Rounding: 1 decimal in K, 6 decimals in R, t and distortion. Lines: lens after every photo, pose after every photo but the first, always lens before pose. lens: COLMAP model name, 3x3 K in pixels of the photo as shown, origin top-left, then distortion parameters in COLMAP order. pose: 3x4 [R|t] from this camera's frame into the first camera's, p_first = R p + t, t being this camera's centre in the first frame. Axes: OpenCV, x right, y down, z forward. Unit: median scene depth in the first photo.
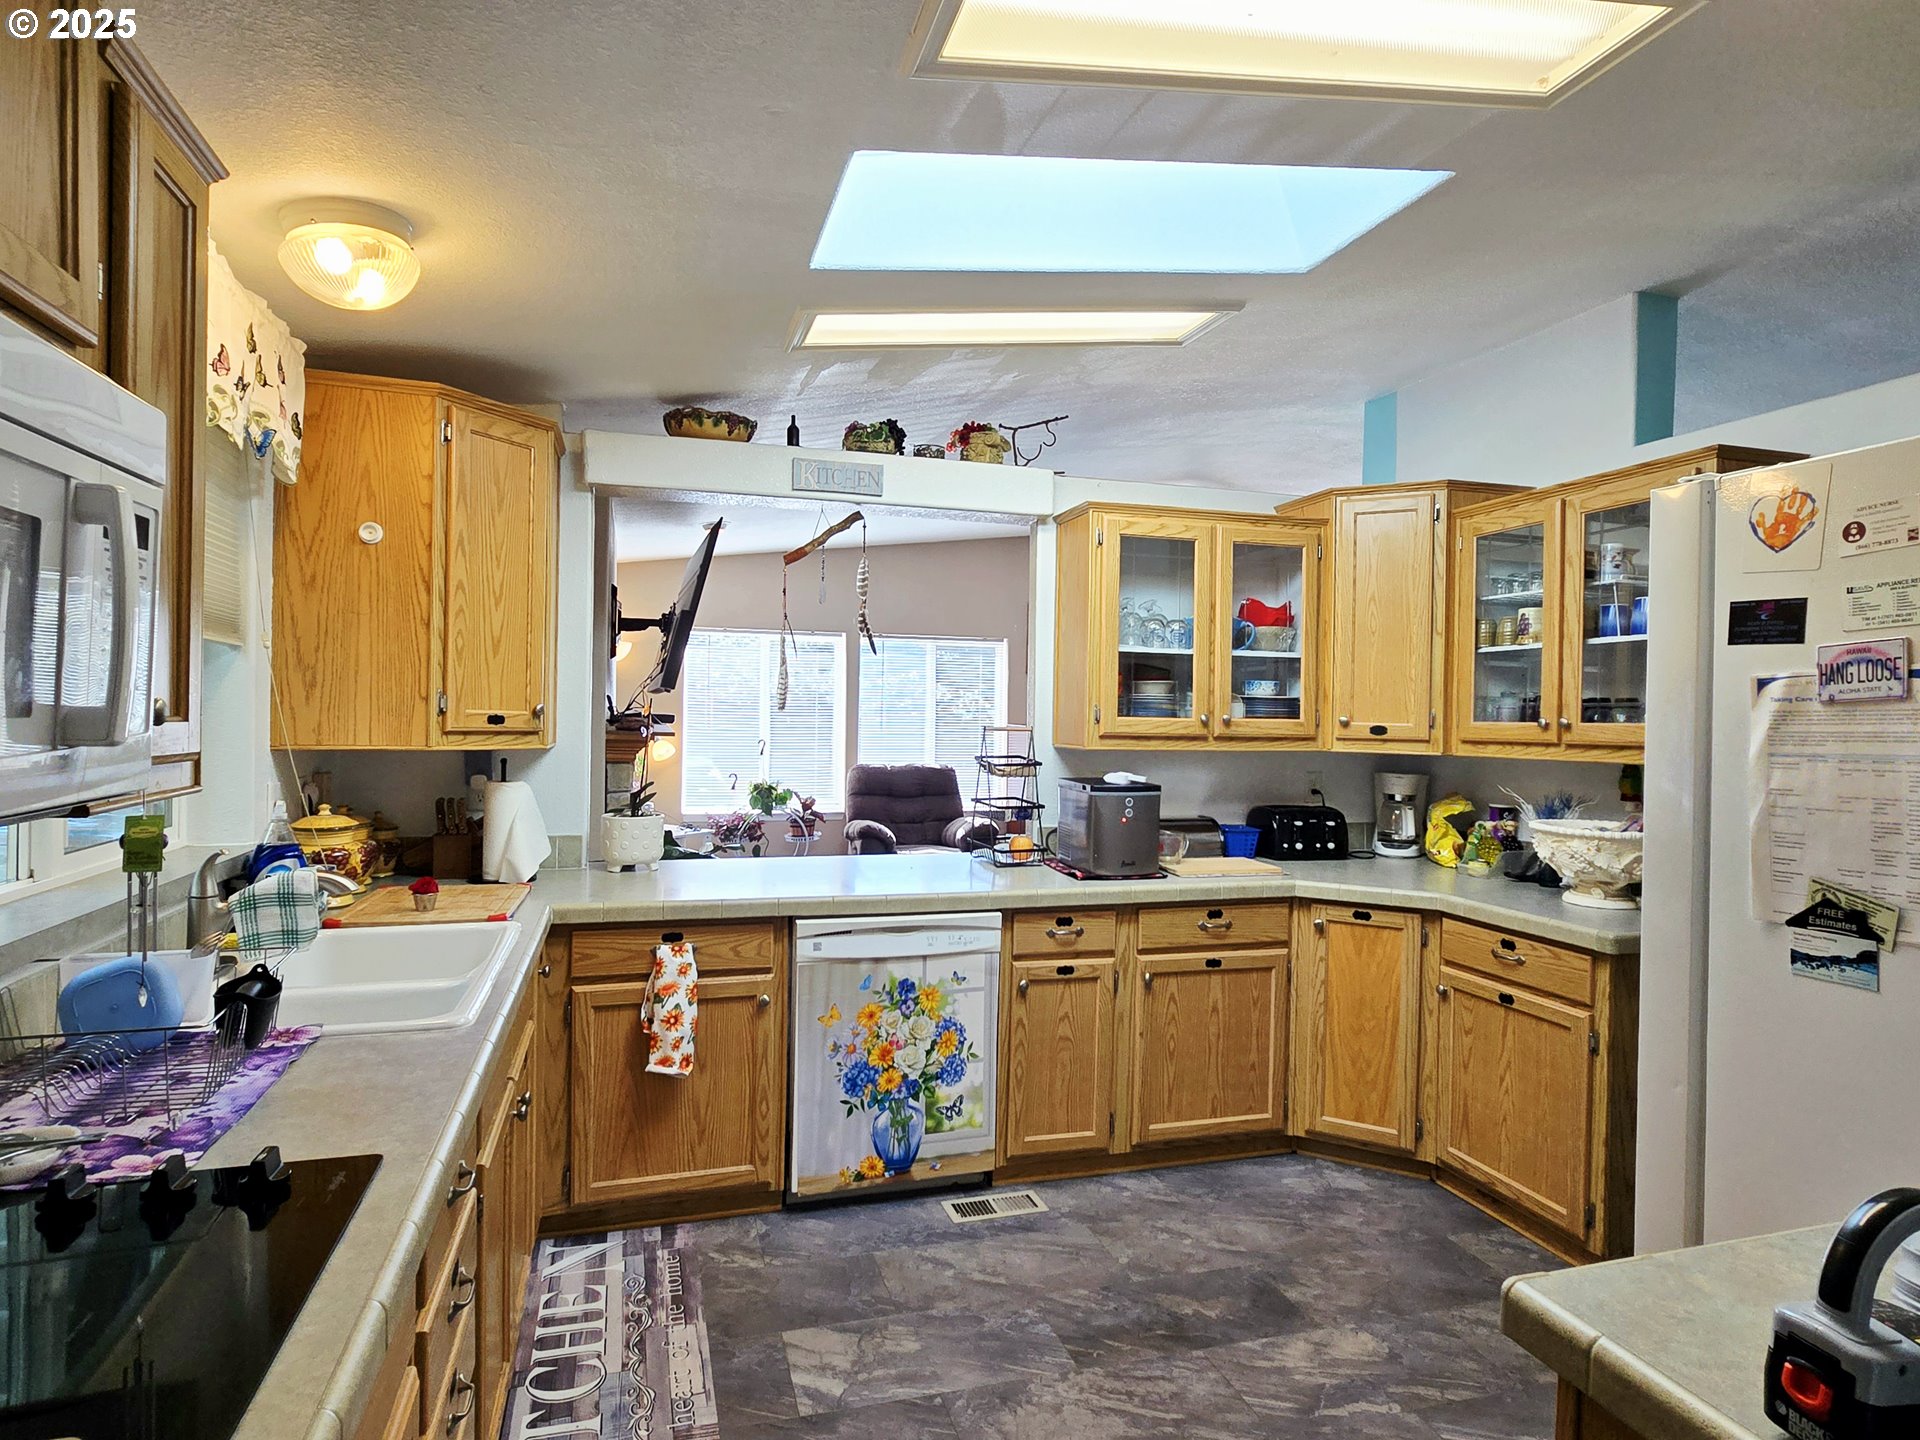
lens RADIAL K [[1071.1, 0, 952.0], [0, 1071.1, 719.0], [0, 0, 1]] dist [0.000161, 0.000776]
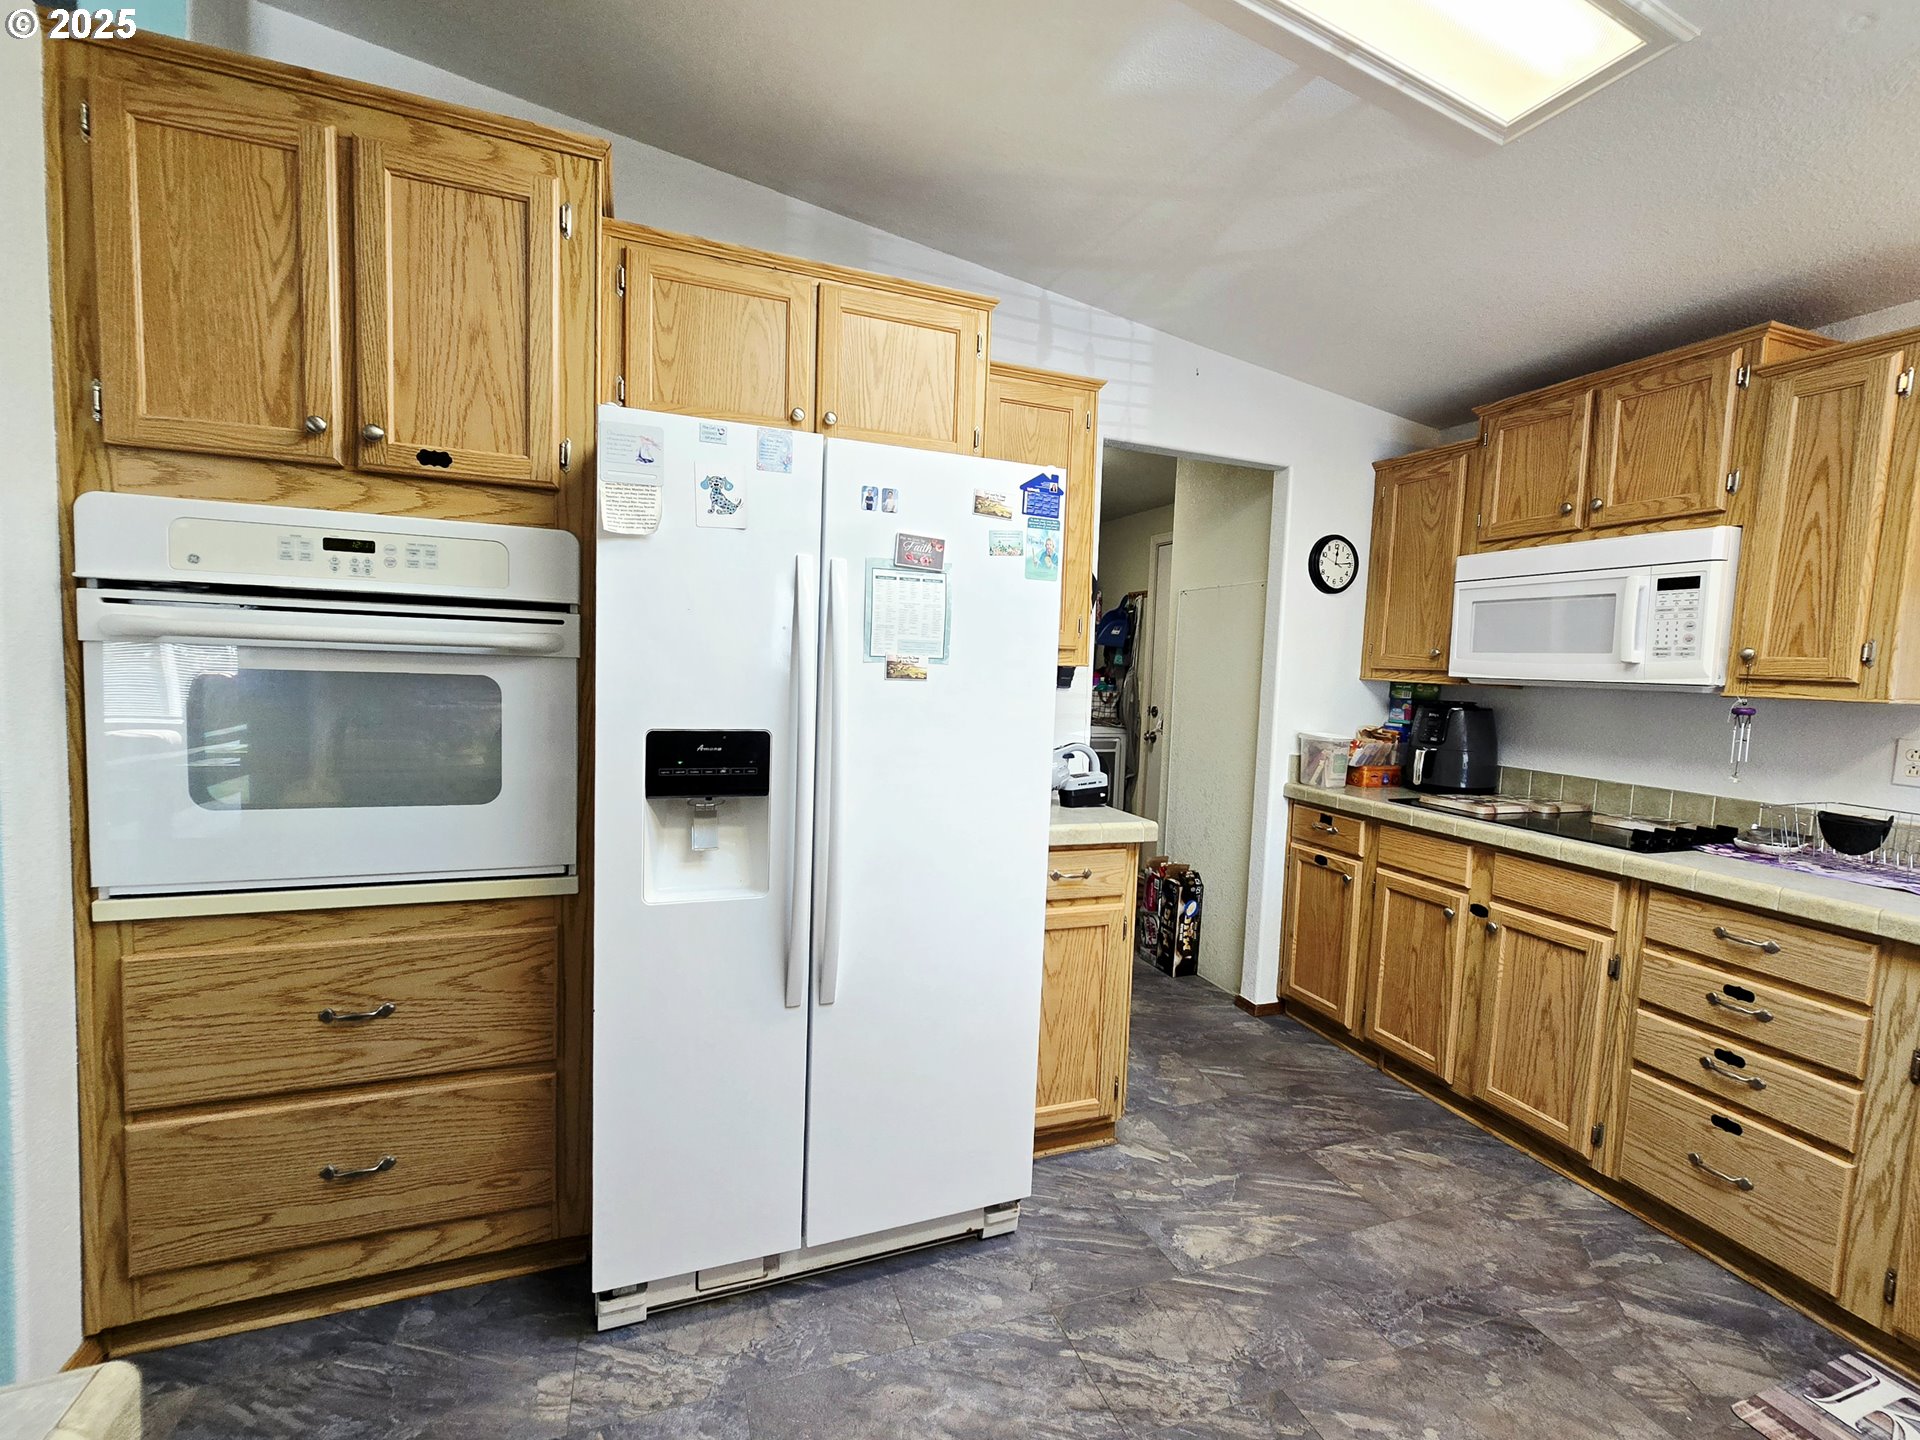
lens RADIAL K [[854.2, 0, 961.0], [0, 854.2, 723.0], [0, 0, 1]] dist [0.013000, 0.000547]
pose [[-0.996629, -0.054107, -0.061668, 0.387683], [-0.059130, 0.994814, 0.082758, 0.032971], [0.056870, 0.086126, -0.994660, 1.050569]]
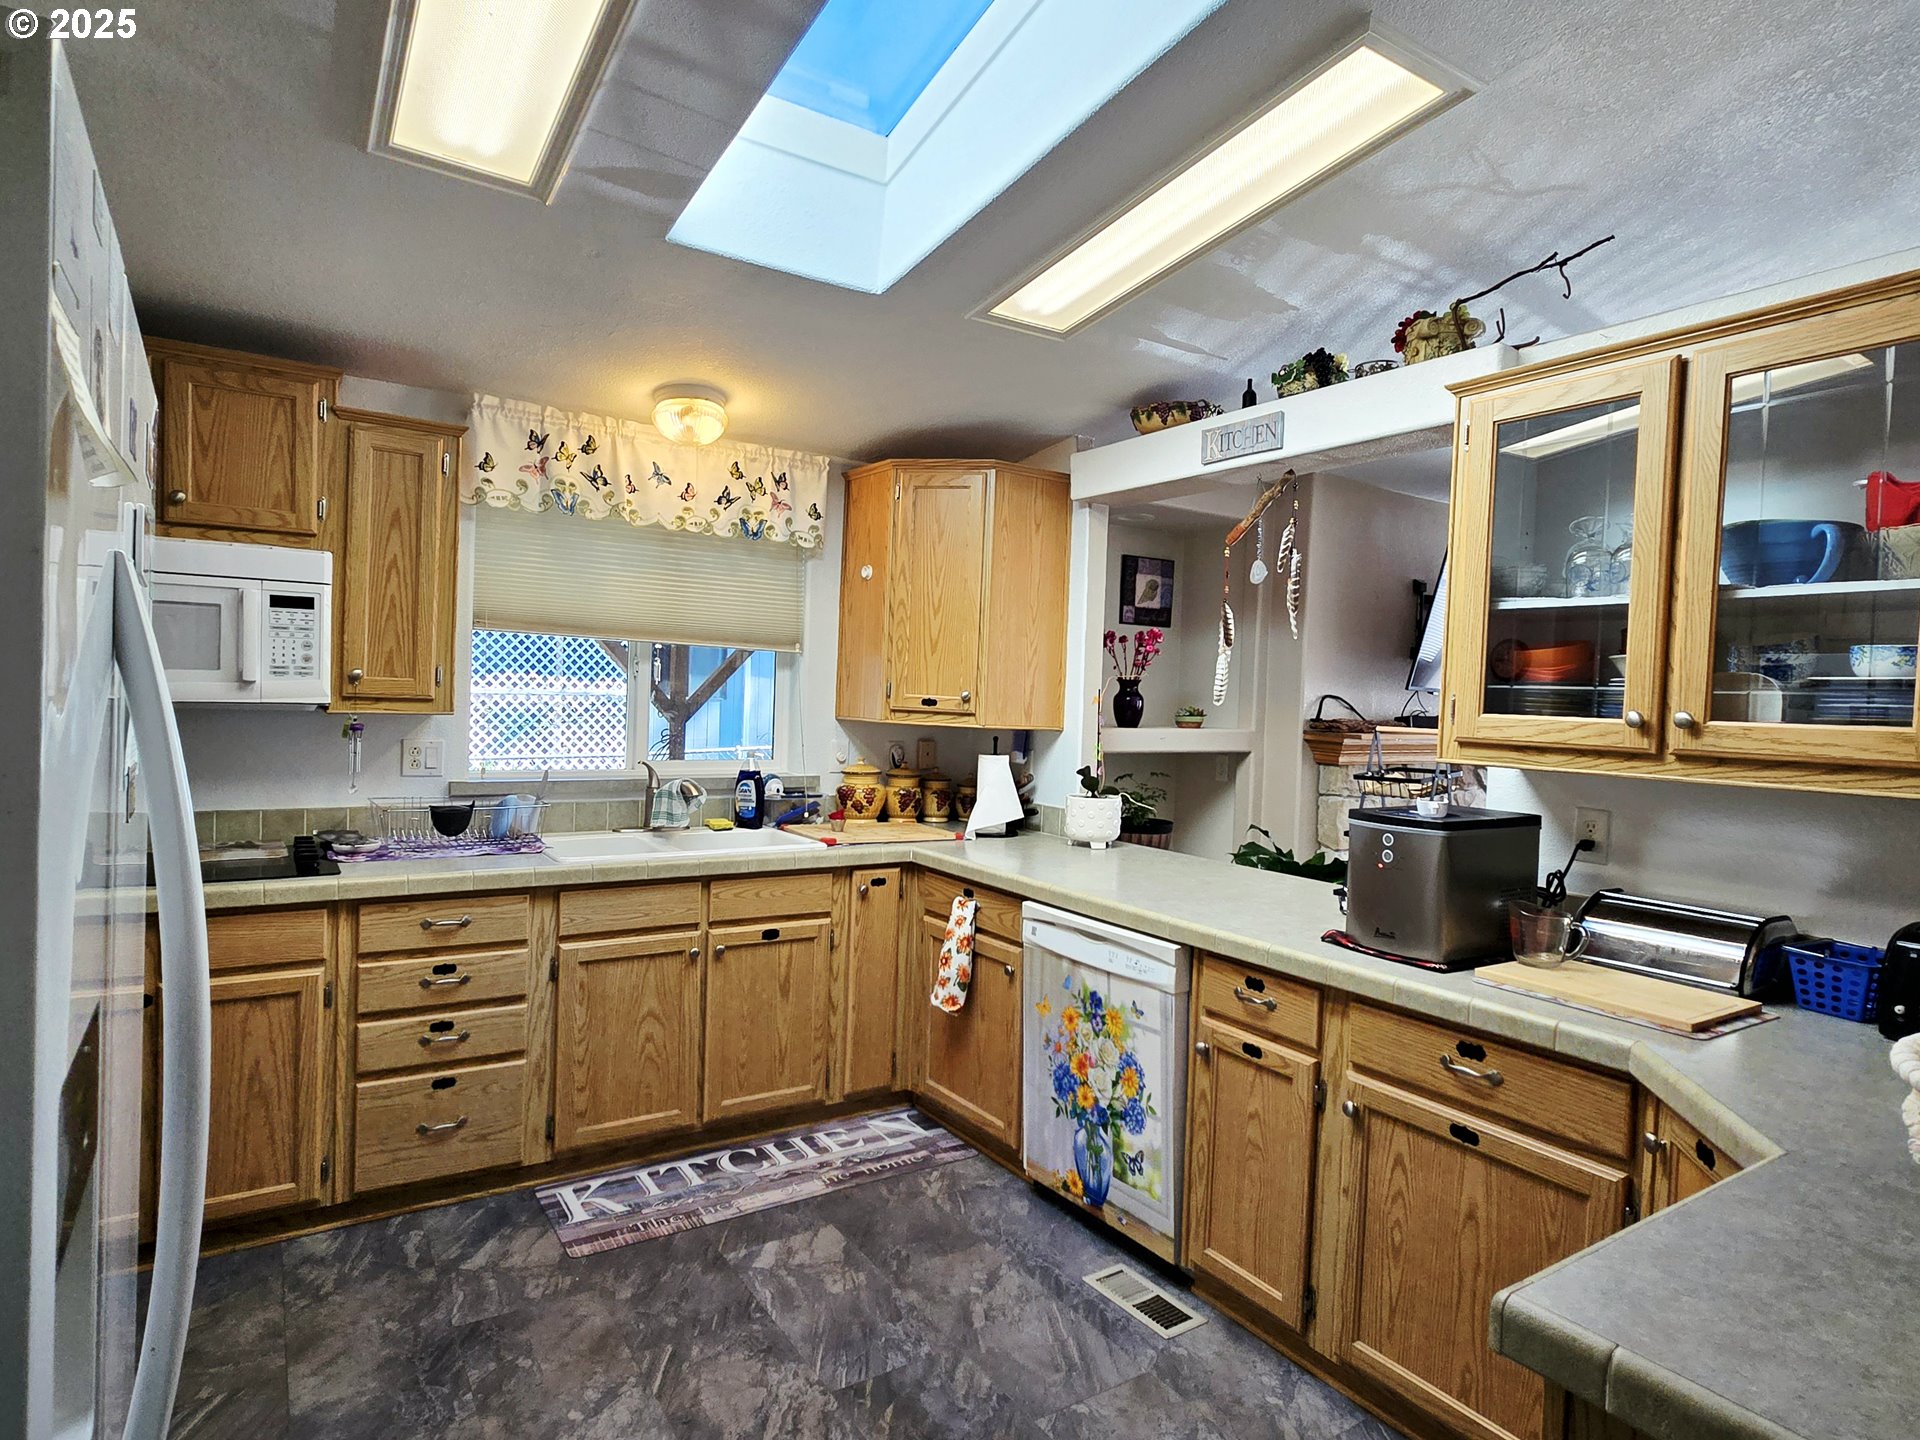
lens RADIAL K [[1071.1, 0, 1001.8], [0, 1071.1, 721.9], [0, 0, 1]] dist [0.000161, 0.000776]
pose [[0.311182, 0.017302, -0.950193, 0.788927], [-0.038087, 0.999258, 0.005722, 0.012470], [0.949587, 0.034410, 0.311610, 0.633876]]
